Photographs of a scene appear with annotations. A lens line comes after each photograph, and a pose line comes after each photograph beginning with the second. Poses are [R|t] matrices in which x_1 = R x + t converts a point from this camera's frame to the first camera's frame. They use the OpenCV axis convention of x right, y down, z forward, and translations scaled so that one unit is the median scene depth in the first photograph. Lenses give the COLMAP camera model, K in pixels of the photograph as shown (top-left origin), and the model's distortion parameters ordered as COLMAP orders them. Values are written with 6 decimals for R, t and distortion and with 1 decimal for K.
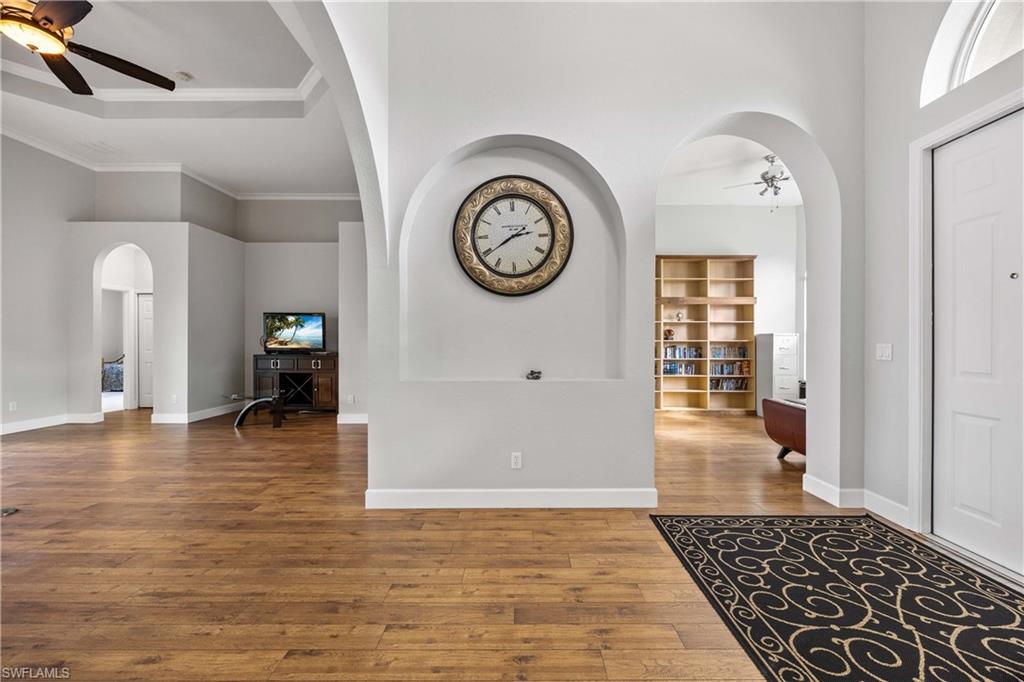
lens RADIAL K [[395.6, 0, 512.0], [0, 395.6, 341.0], [0, 0, 1]] dist [0.000547, 0.000090]
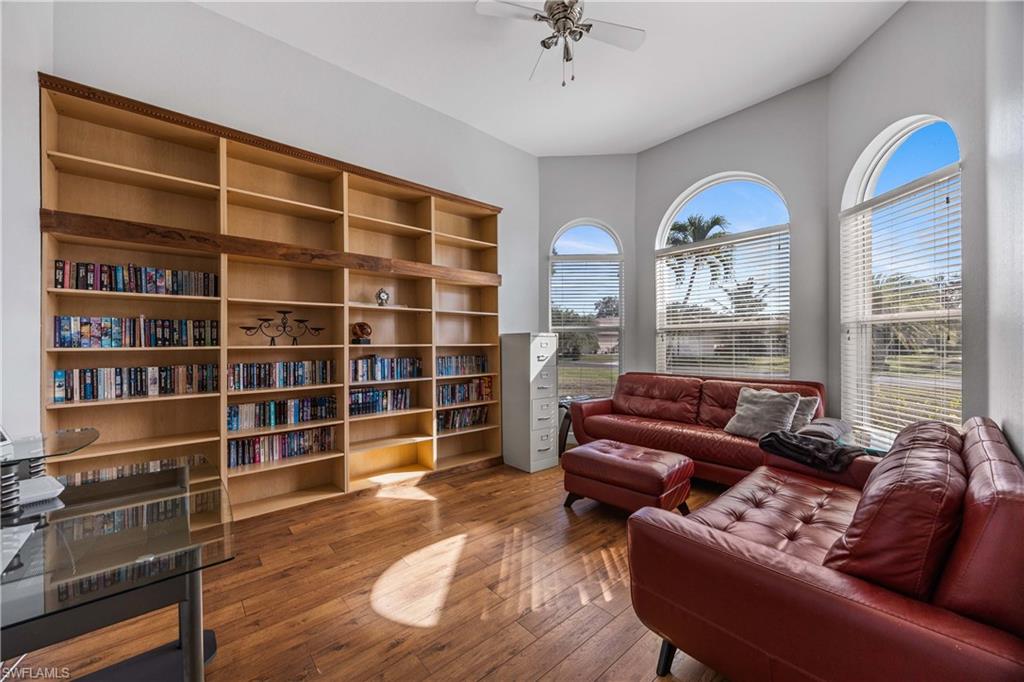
lens RADIAL K [[395.6, 0, 512.0], [0, 395.6, 341.0], [0, 0, 1]] dist [0.000547, 0.000090]
pose [[0.743967, -0.002808, 0.668210, 0.210072], [0.009976, 0.999926, -0.006906, -0.001307], [-0.668141, 0.011804, 0.743941, 0.515407]]
